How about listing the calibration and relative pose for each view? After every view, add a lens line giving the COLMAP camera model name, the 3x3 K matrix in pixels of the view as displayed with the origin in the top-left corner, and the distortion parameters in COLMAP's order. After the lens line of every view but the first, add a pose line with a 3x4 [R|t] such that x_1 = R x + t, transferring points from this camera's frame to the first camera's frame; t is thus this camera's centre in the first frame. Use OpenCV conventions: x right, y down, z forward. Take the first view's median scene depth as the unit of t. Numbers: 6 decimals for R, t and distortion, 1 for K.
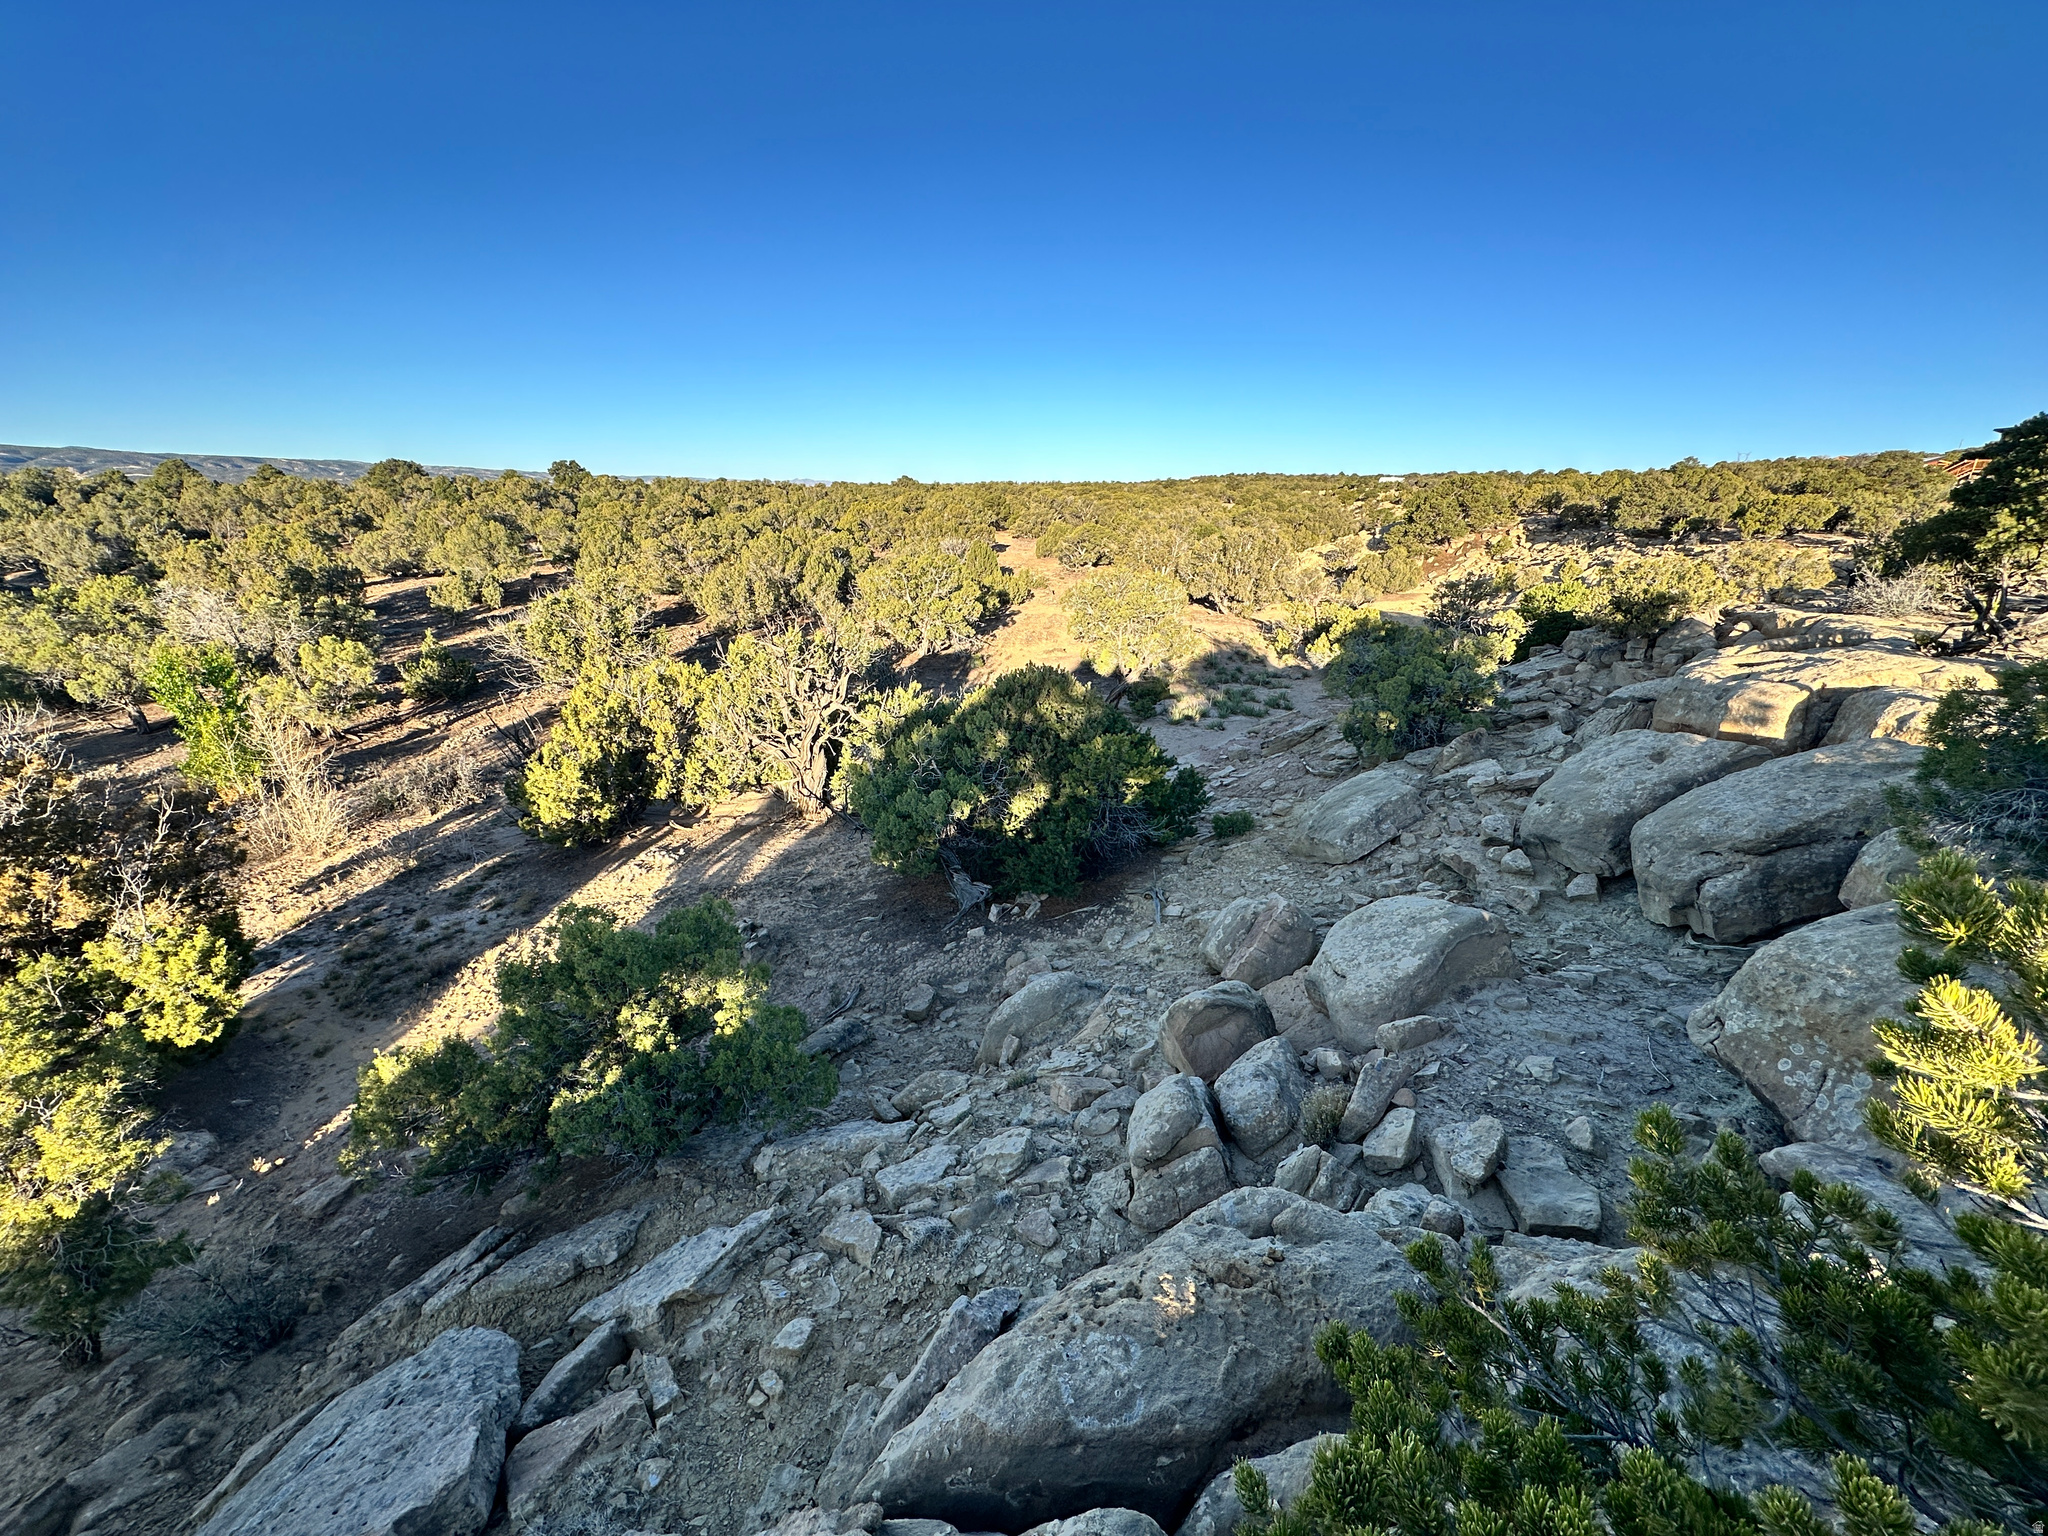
lens RADIAL K [[811.3, 0, 1023.1], [0, 811.3, 761.2], [0, 0, 1]] dist [-0.002767, 0.000456]
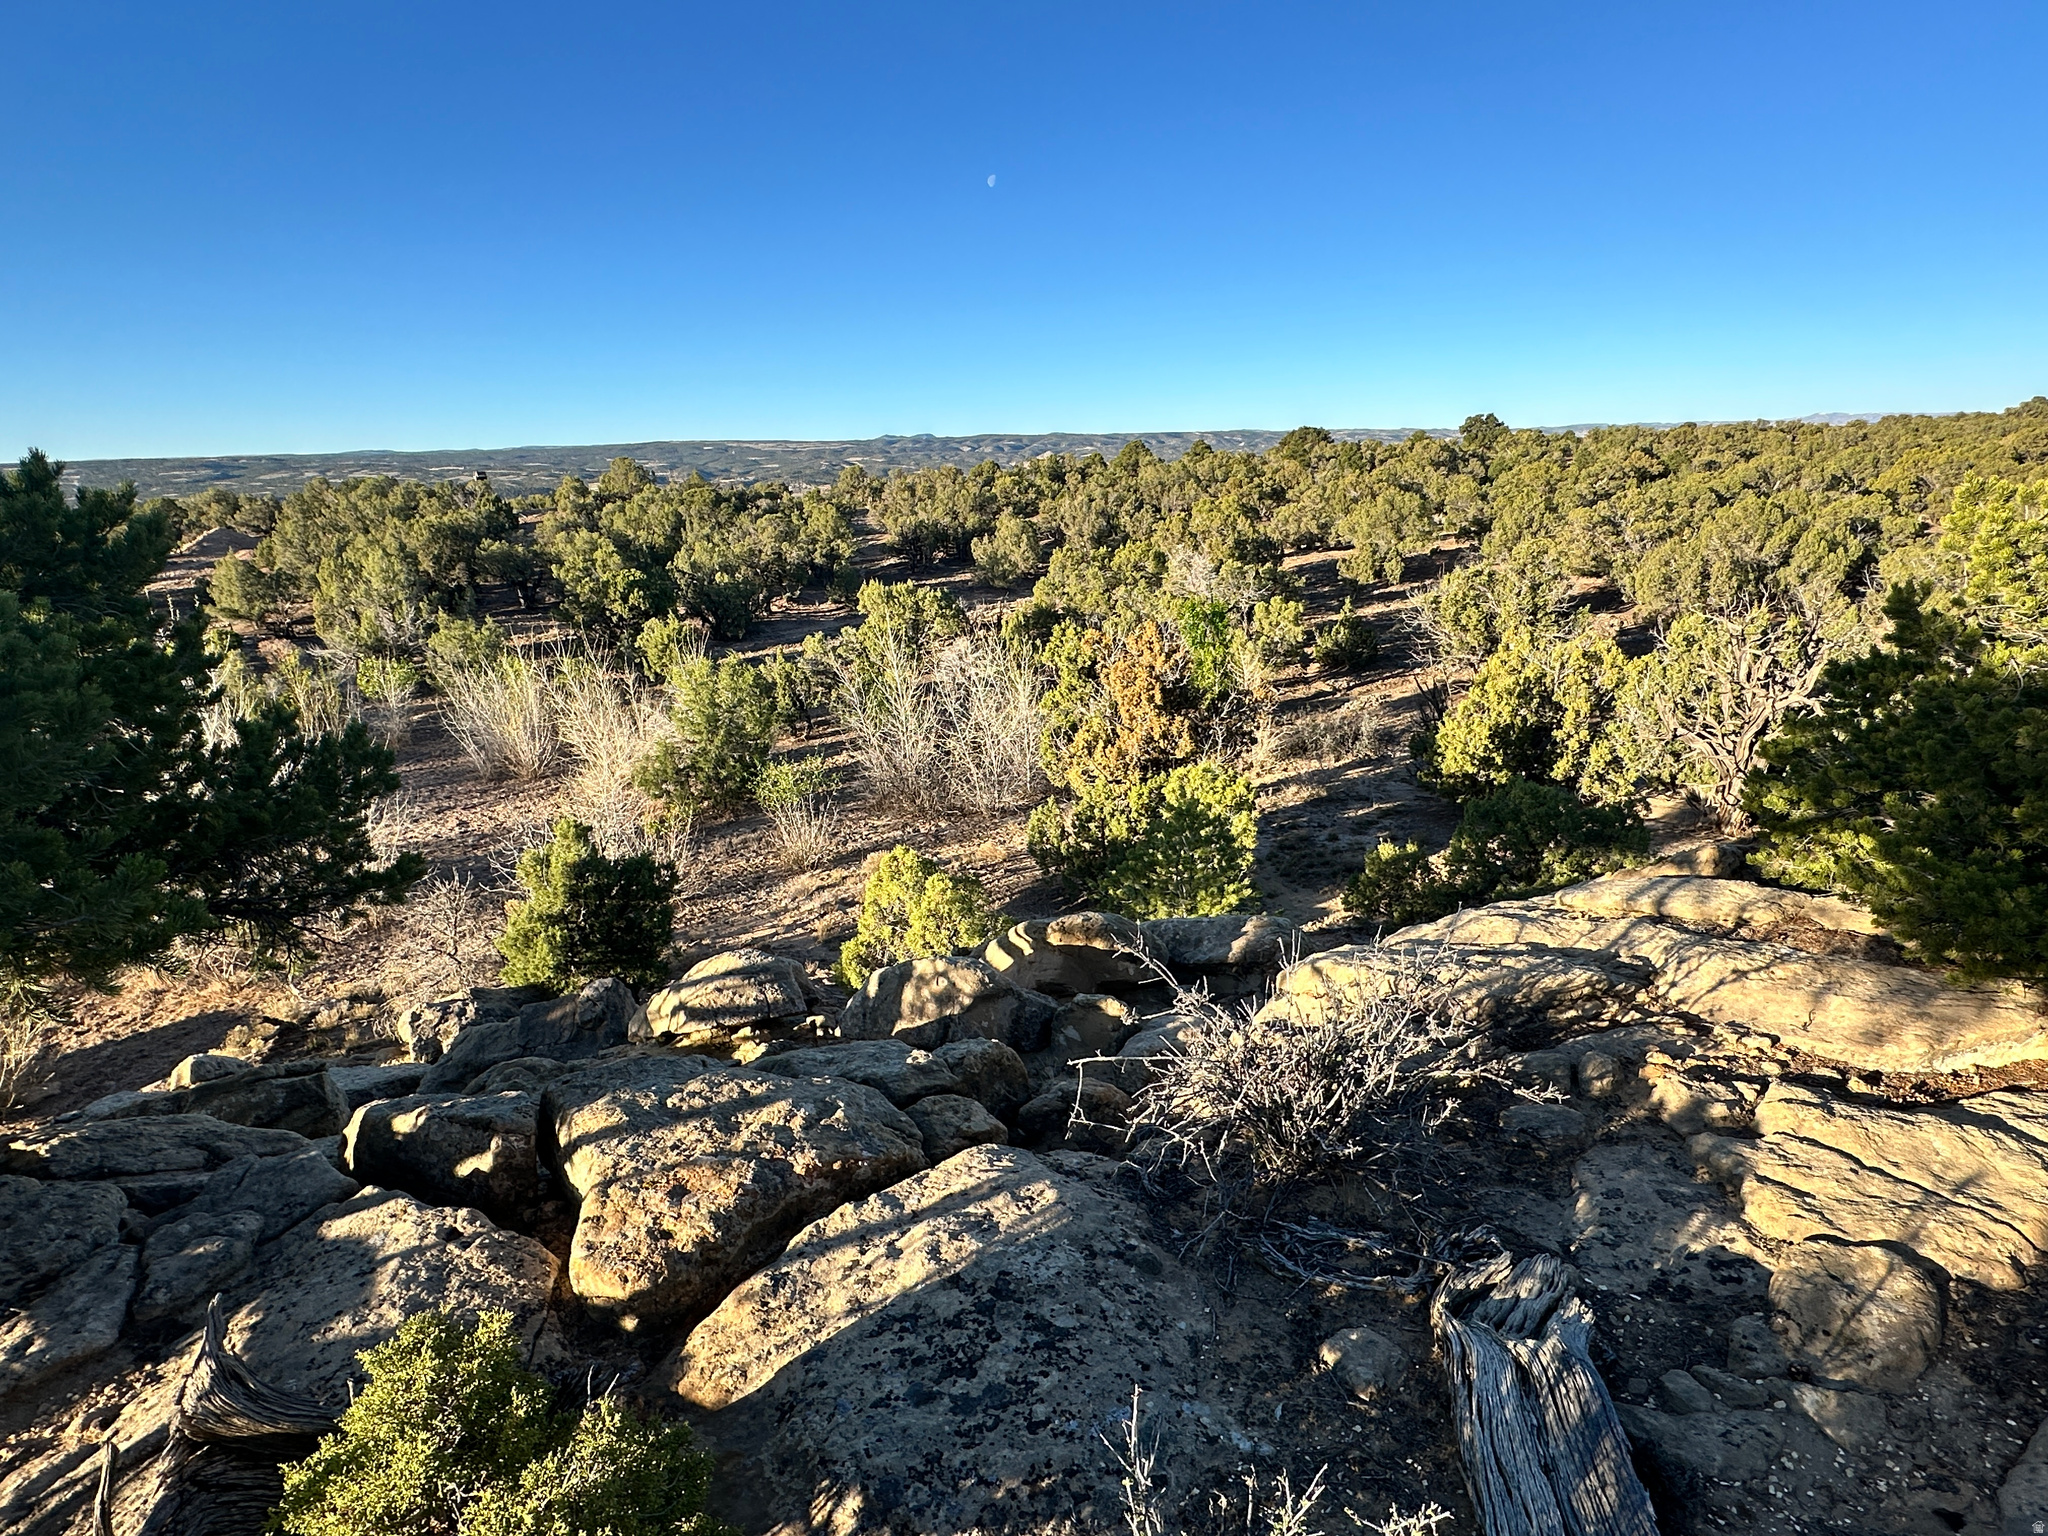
lens RADIAL K [[1089.0, 0, 1019.0], [0, 1089.0, 776.5], [0, 0, 1]] dist [-0.002632, 0.000085]
pose [[0.645482, 0.172189, -0.744113, 0.039443], [-0.192622, 0.979464, 0.059559, 0.037866], [0.739087, 0.104888, 0.665394, -0.131402]]
